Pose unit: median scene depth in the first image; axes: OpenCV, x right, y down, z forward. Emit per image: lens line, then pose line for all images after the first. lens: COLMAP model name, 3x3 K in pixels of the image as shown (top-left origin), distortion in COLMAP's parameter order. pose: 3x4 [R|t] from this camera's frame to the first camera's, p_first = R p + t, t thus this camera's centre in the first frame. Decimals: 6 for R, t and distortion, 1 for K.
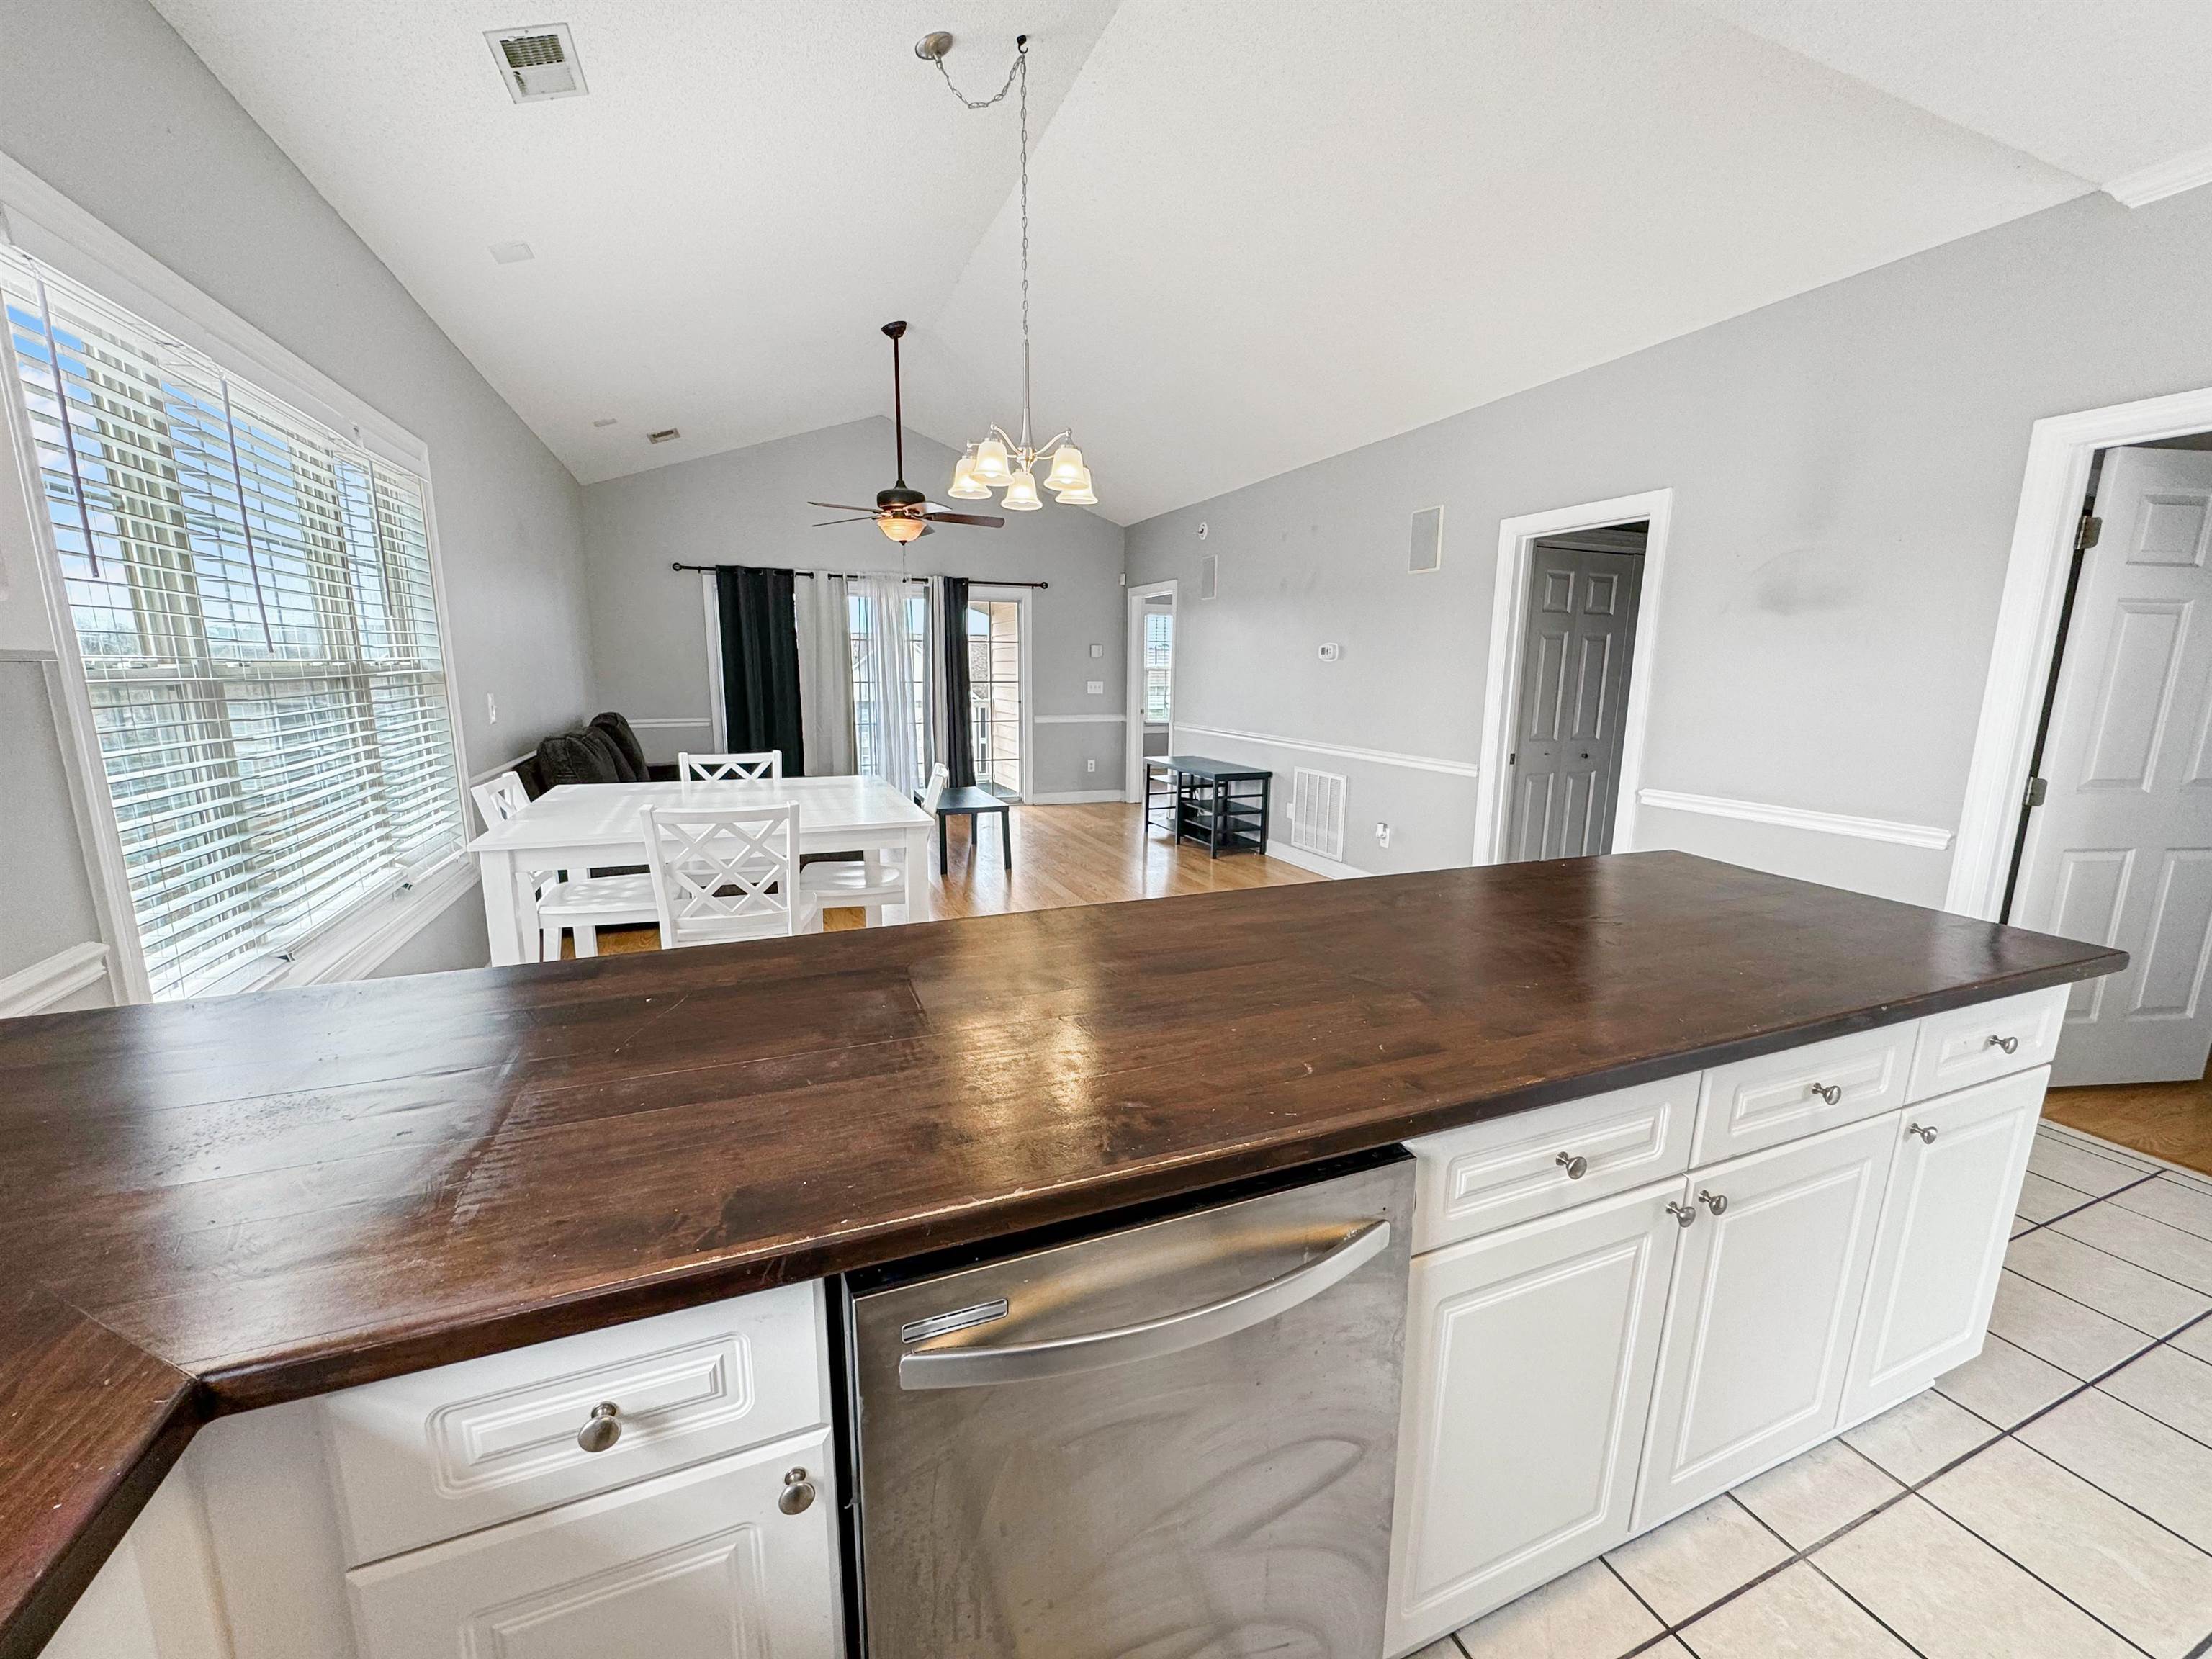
lens RADIAL K [[875.1, 0, 1108.5], [0, 875.1, 833.7], [0, 0, 1]] dist [-0.001459, -0.000629]
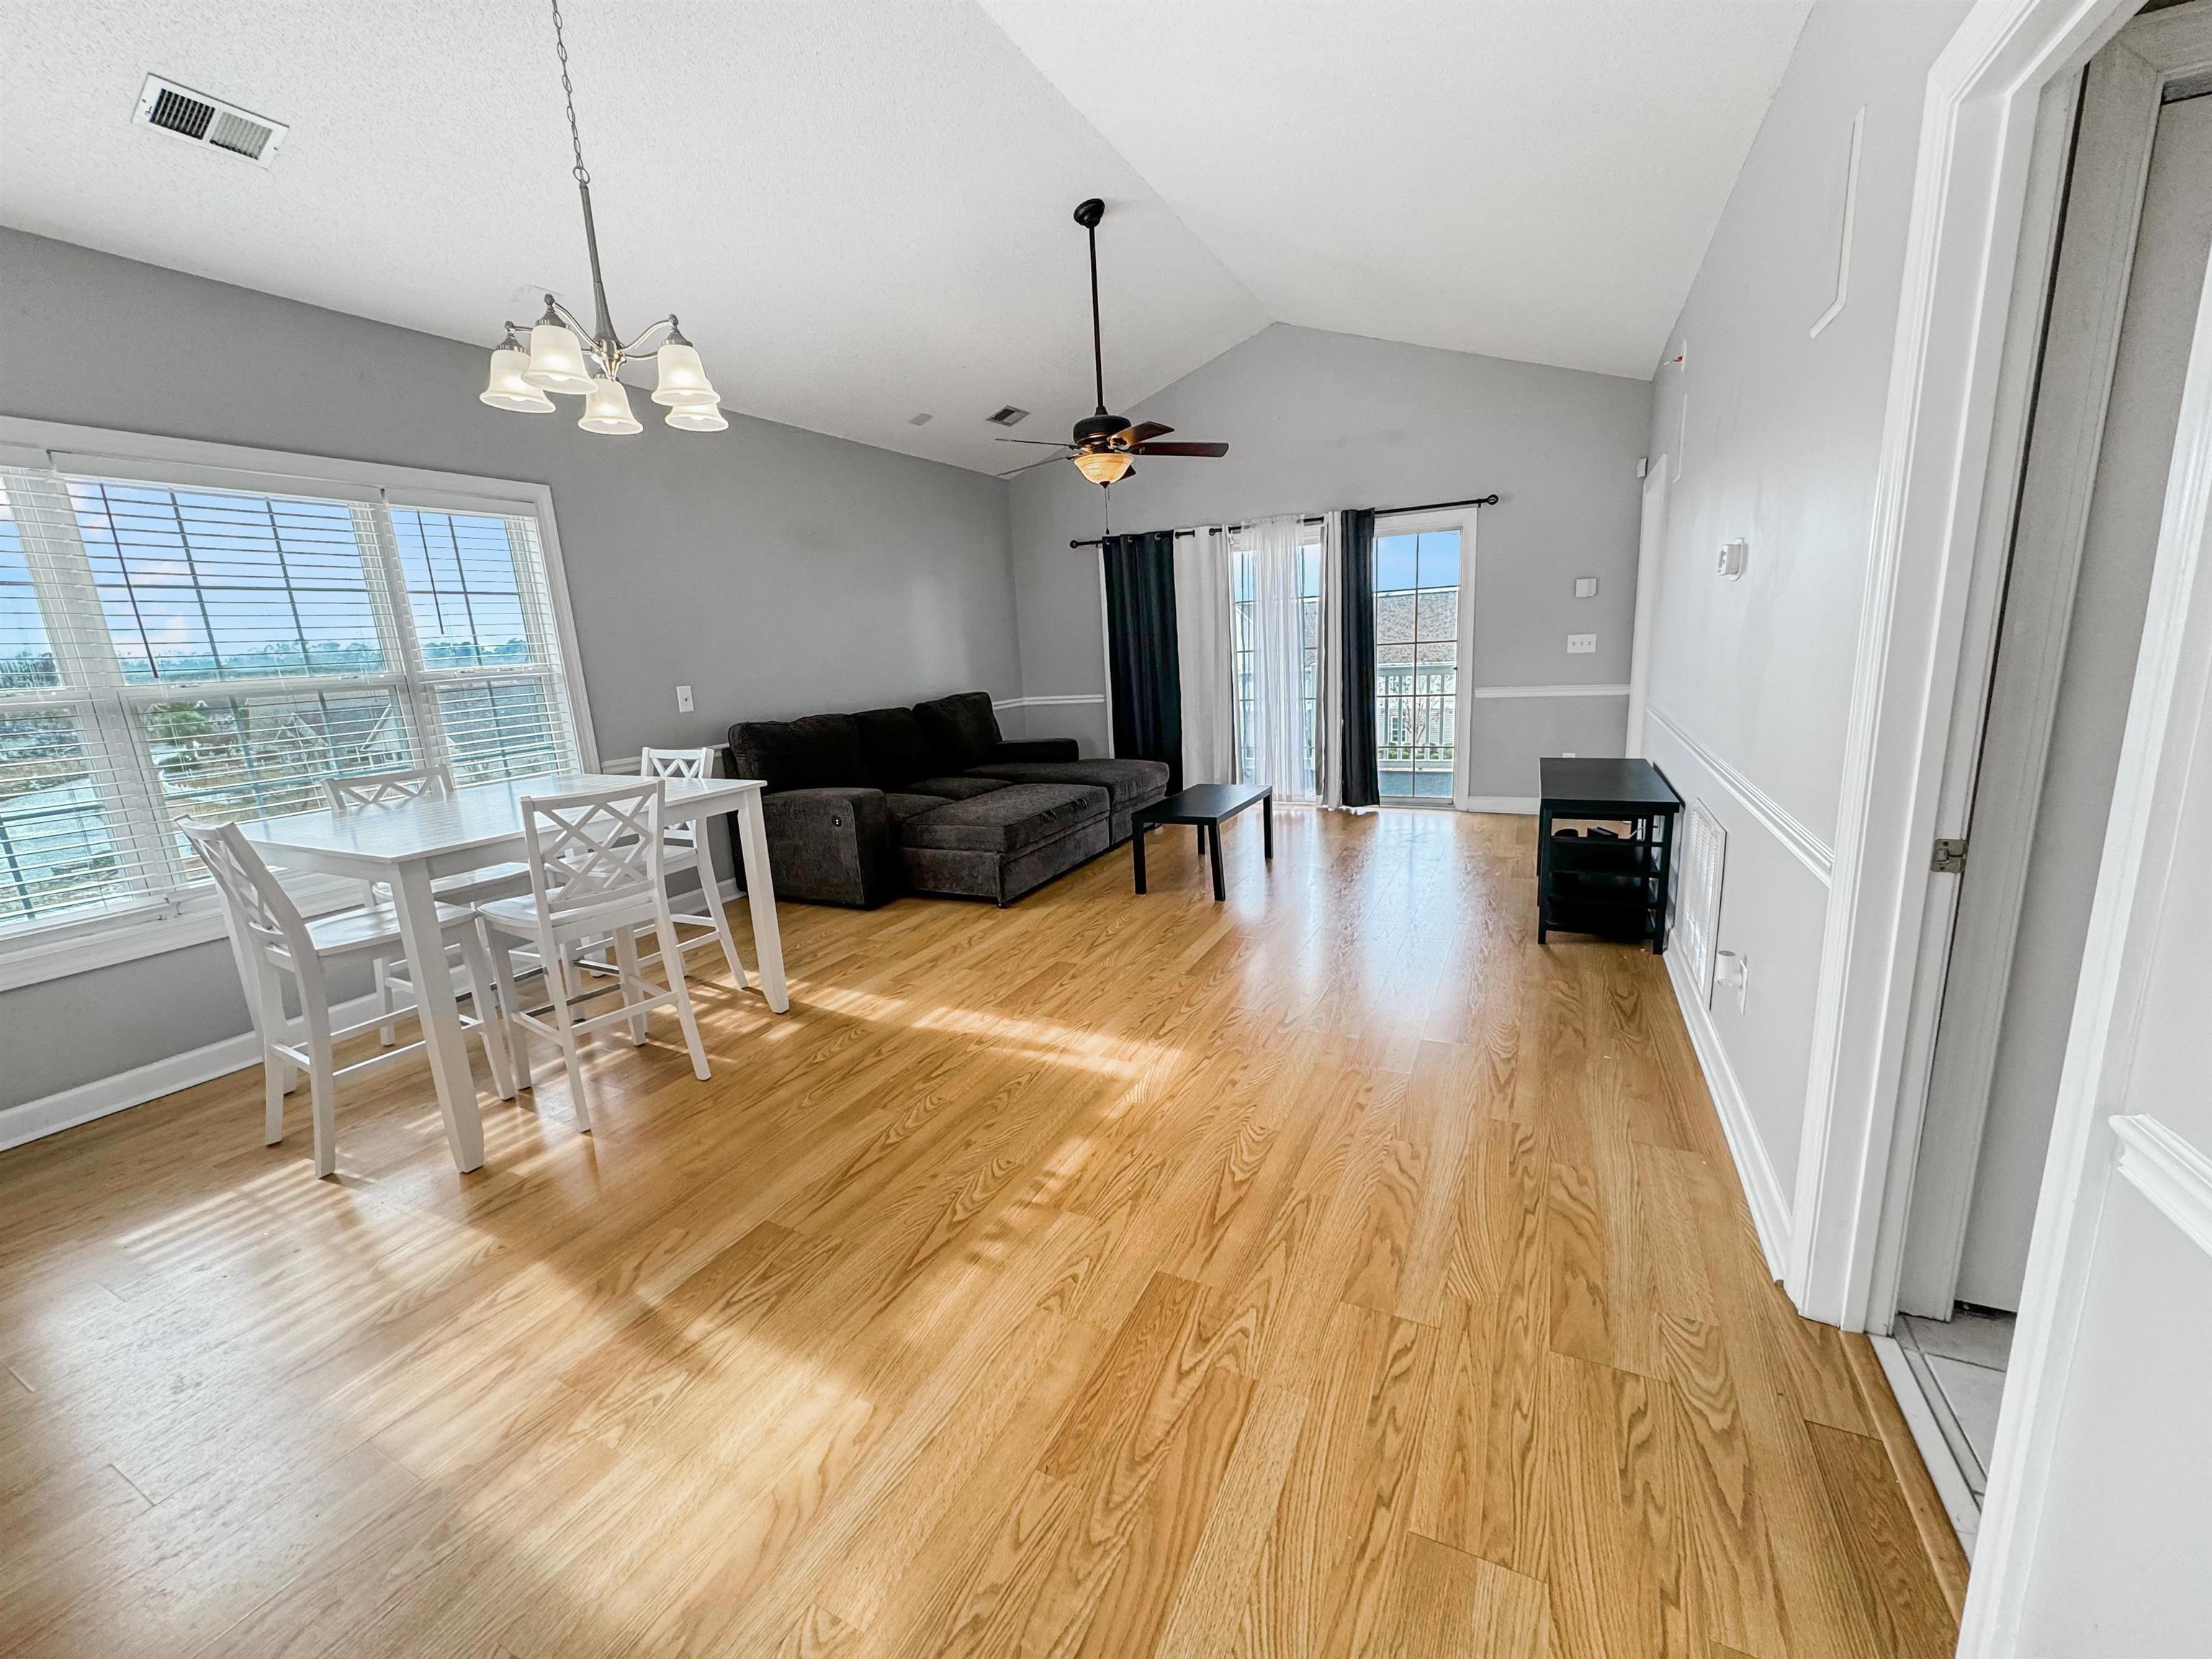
lens RADIAL K [[875.1, 0, 1108.5], [0, 875.1, 833.7], [0, 0, 1]] dist [-0.001459, -0.000629]
pose [[0.659193, 0.117093, -0.742801, 0.381732], [-0.082975, 0.993096, 0.082914, -0.072753], [0.747382, 0.006977, 0.664358, 0.433844]]
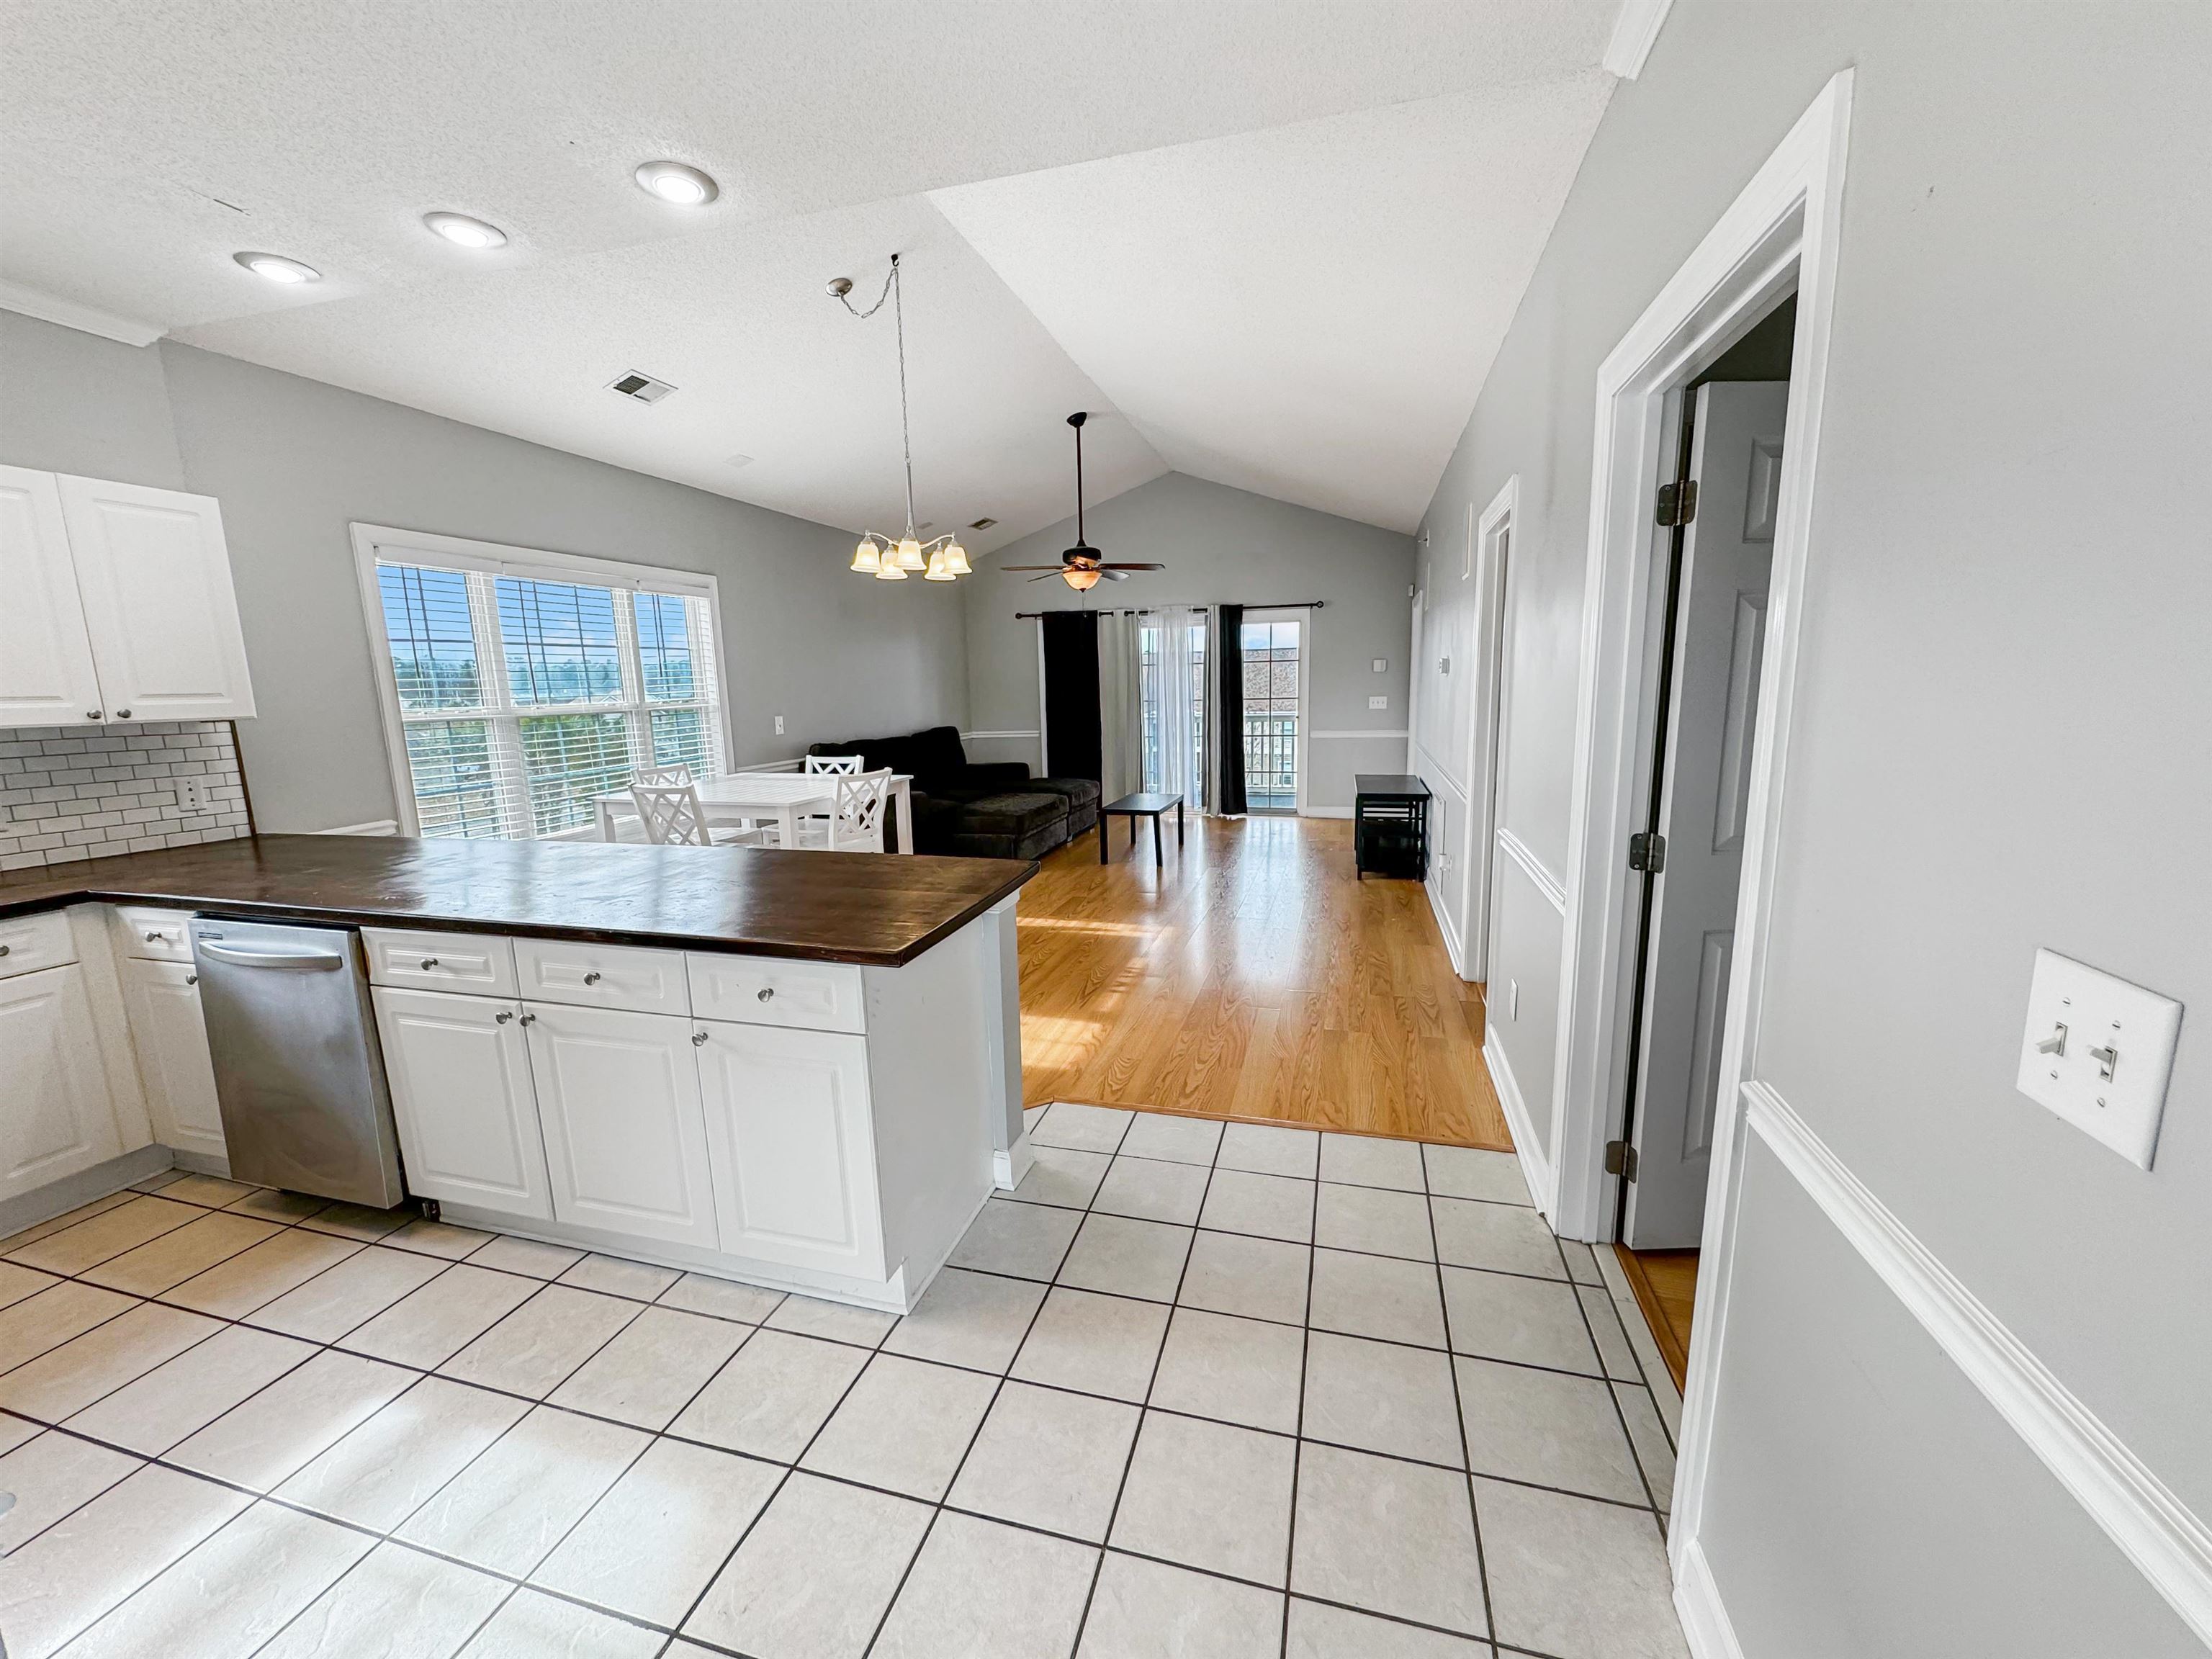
lens RADIAL K [[875.1, 0, 1108.5], [0, 875.1, 833.7], [0, 0, 1]] dist [-0.001459, -0.000629]
pose [[0.788825, 0.080662, -0.609302, 0.529688], [-0.087408, 0.995997, 0.018693, -0.017671], [0.608371, 0.038512, 0.792718, 0.059624]]
